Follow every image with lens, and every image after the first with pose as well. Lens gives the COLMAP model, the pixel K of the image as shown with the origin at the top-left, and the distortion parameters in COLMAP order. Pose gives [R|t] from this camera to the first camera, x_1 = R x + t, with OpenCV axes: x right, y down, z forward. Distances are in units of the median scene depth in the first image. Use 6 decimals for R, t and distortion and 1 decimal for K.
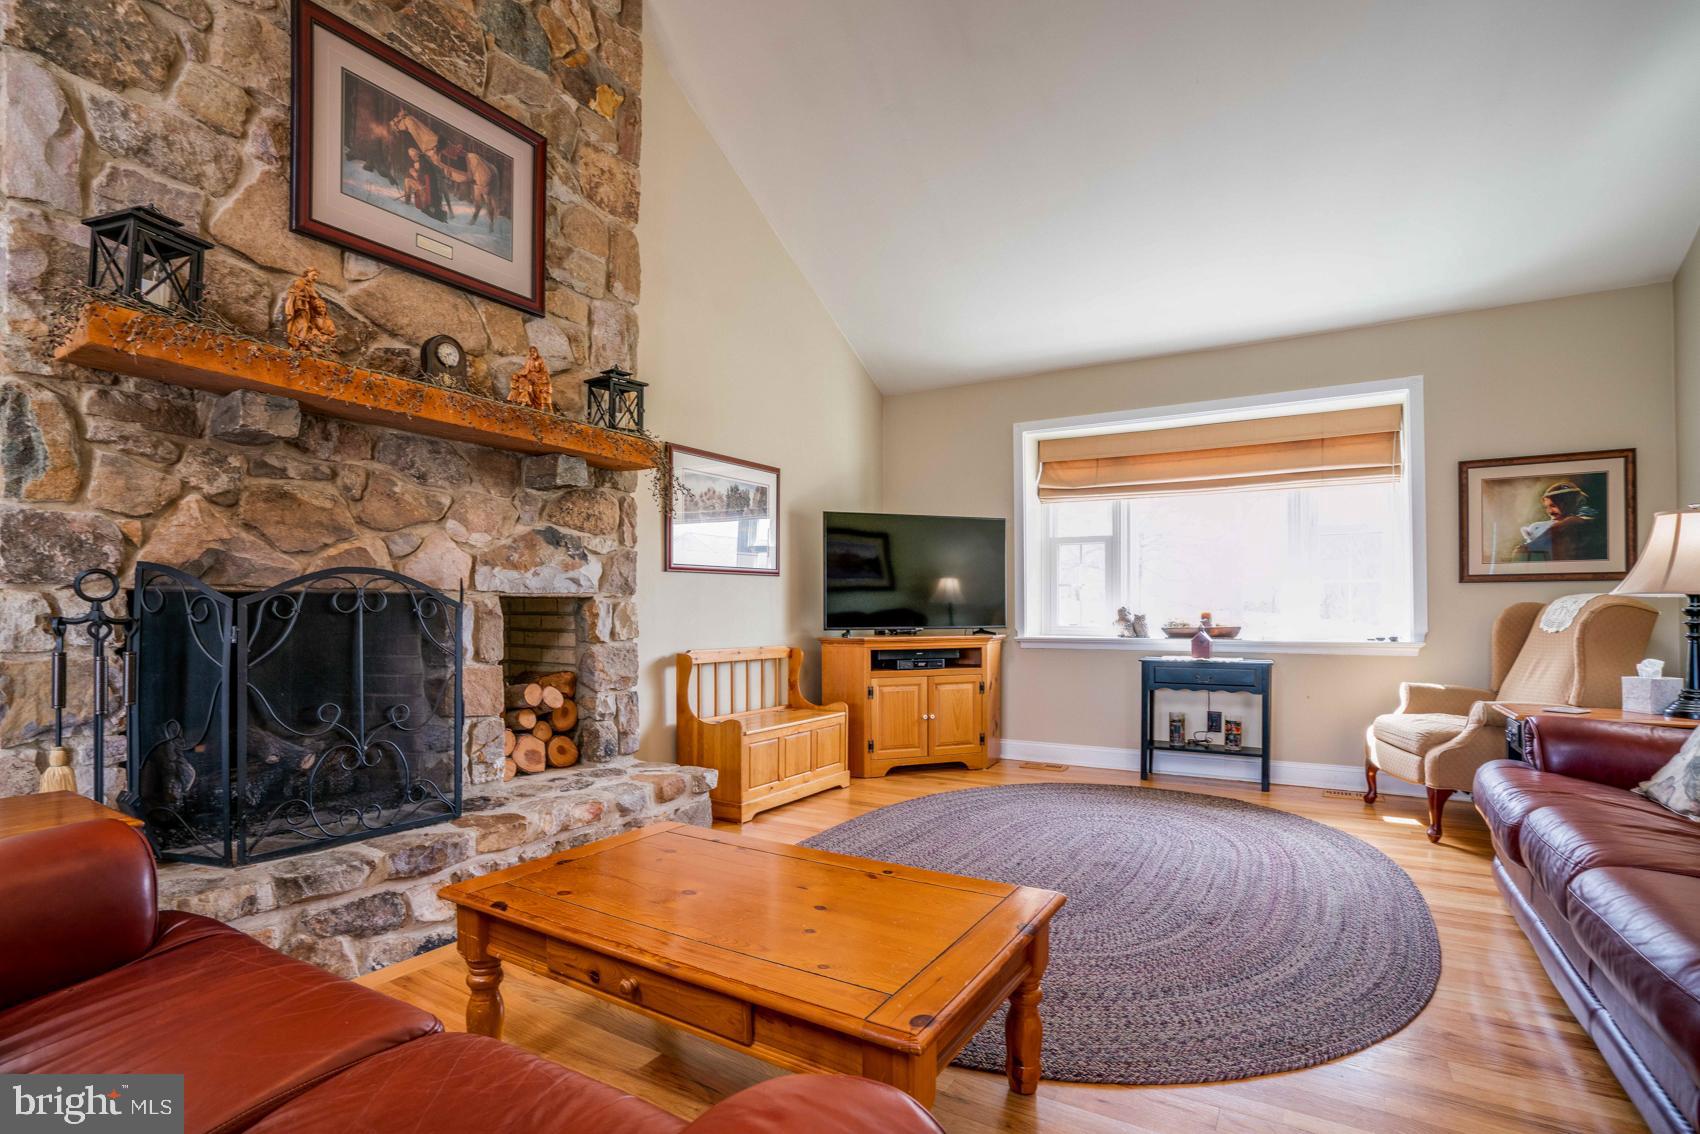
lens RADIAL K [[824.0, 0, 849.1], [0, 824.0, 583.2], [0, 0, 1]] dist [-0.002082, 0.000704]
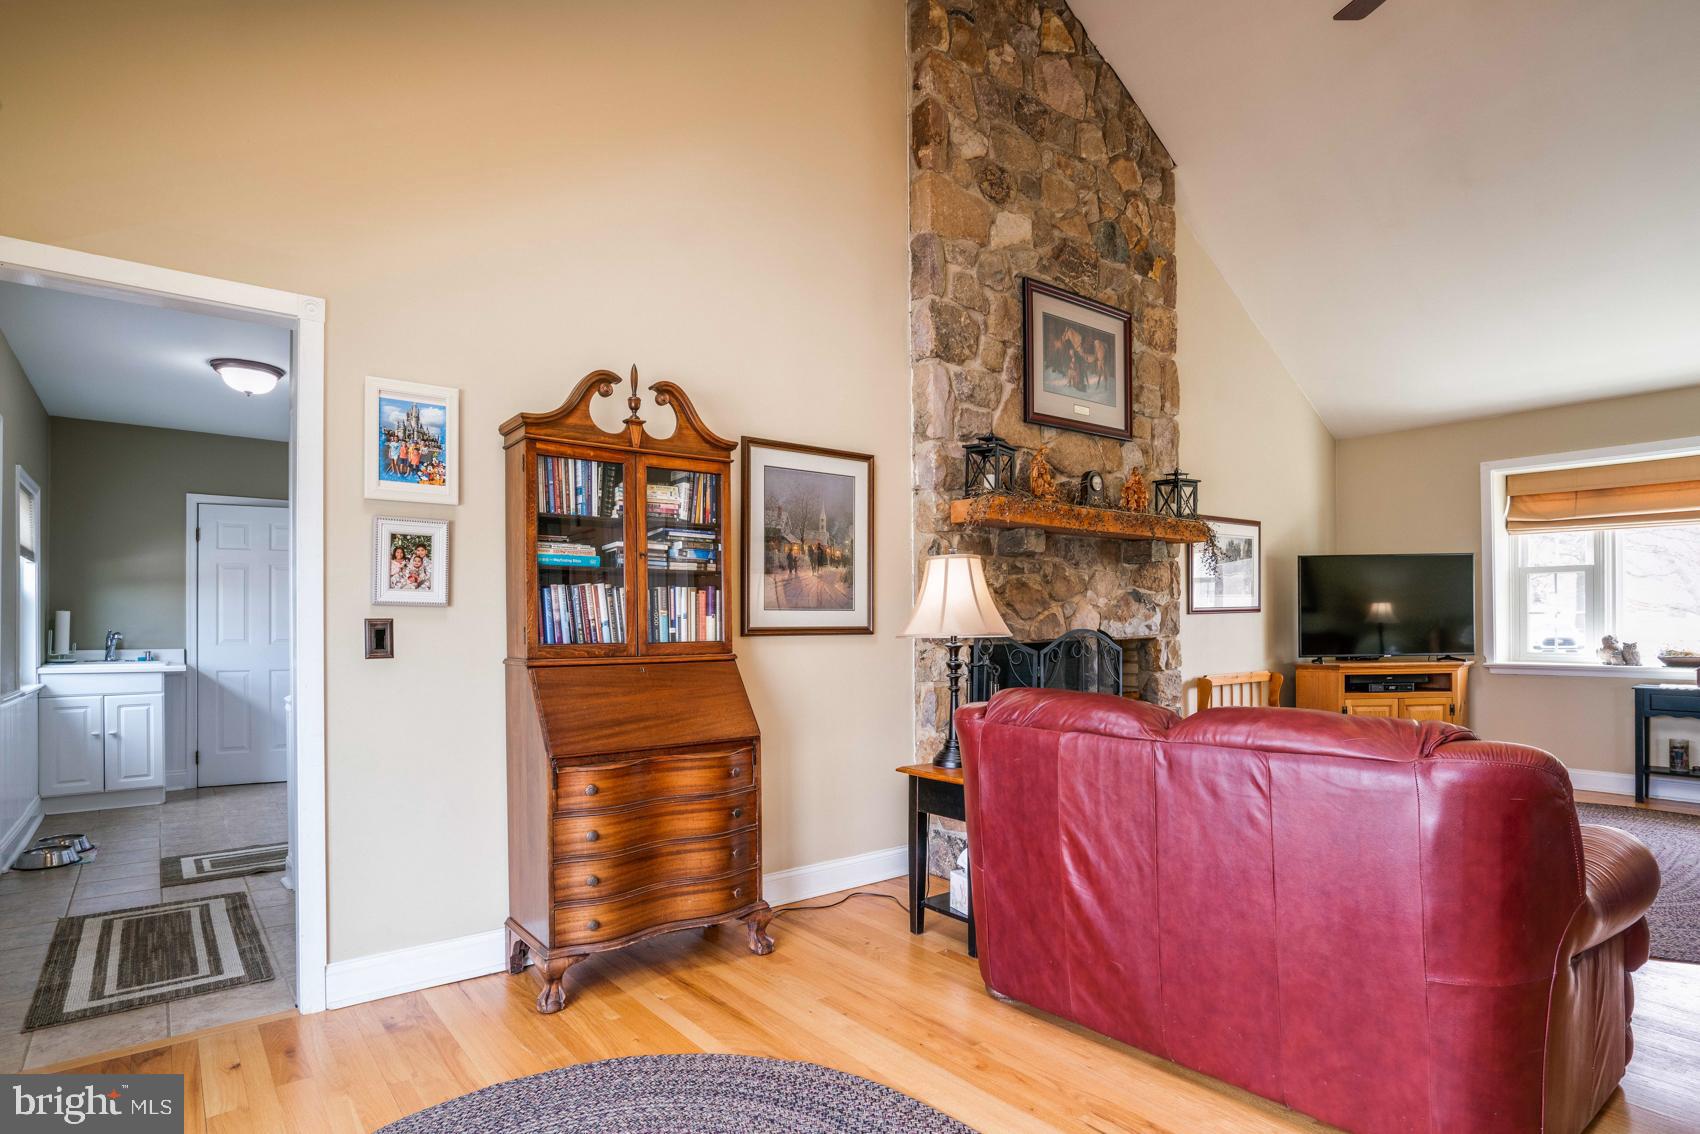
lens RADIAL K [[875.9, 0, 853.6], [0, 875.9, 603.0], [0, 0, 1]] dist [-0.005577, 0.000985]
pose [[0.941638, -0.012278, -0.336404, -0.291631], [0.018831, 0.999691, 0.016226, -0.072829], [0.336101, -0.021614, 0.941578, -0.529240]]
